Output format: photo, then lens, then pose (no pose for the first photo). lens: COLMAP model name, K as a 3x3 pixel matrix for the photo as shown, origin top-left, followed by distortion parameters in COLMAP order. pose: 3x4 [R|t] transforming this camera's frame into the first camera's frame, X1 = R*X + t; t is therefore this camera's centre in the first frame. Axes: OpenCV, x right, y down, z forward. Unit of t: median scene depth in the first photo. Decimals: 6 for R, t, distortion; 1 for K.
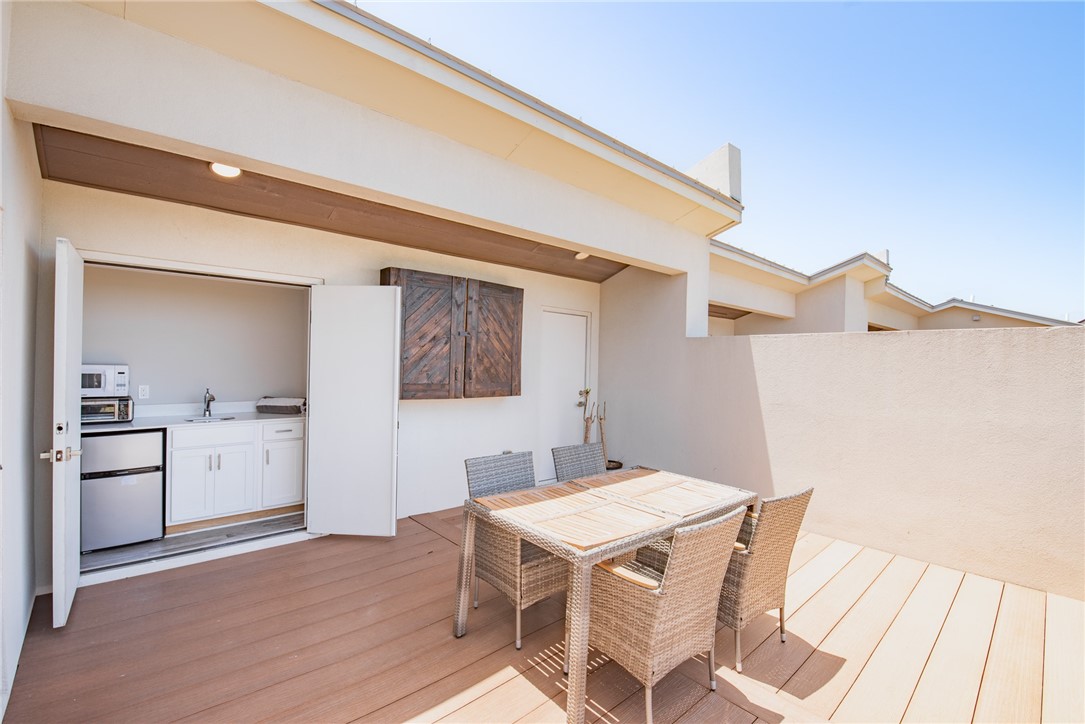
lens RADIAL K [[468.2, 0, 542.9], [0, 468.2, 366.0], [0, 0, 1]] dist [-0.010365, -0.004476]
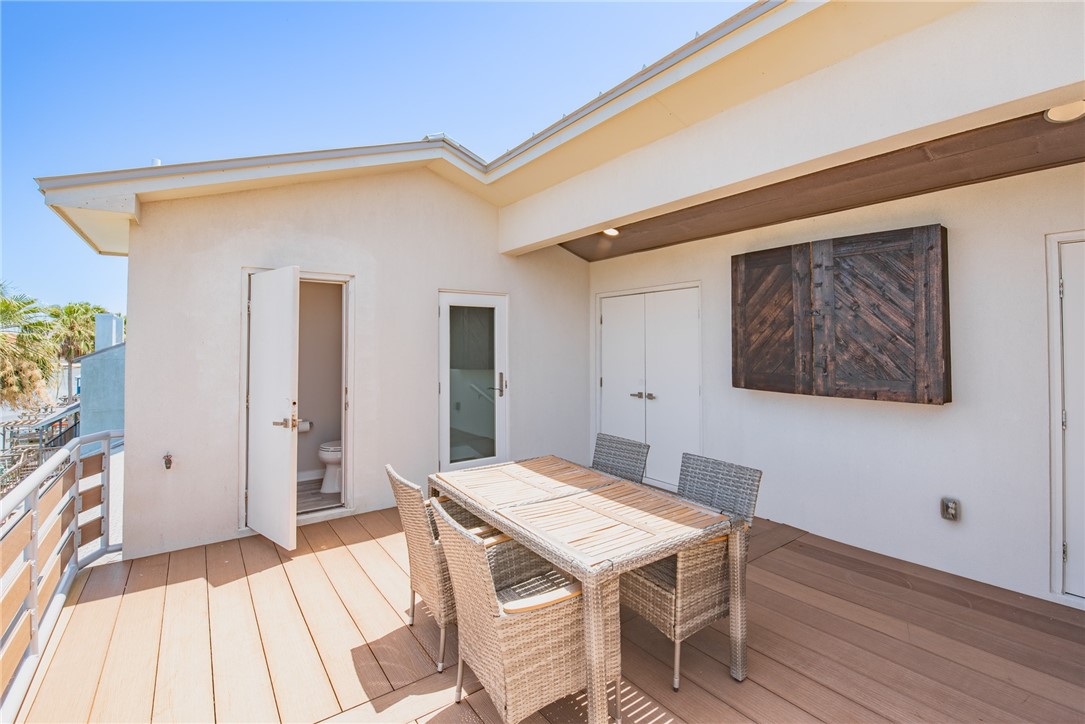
lens RADIAL K [[468.2, 0, 530.7], [0, 468.2, 339.7], [0, 0, 1]] dist [-0.010365, -0.004476]
pose [[-0.097590, -0.029202, -0.994798, 0.638157], [-0.003736, 0.999573, -0.028975, 0.000350], [0.995220, 0.000889, -0.097657, 0.592457]]
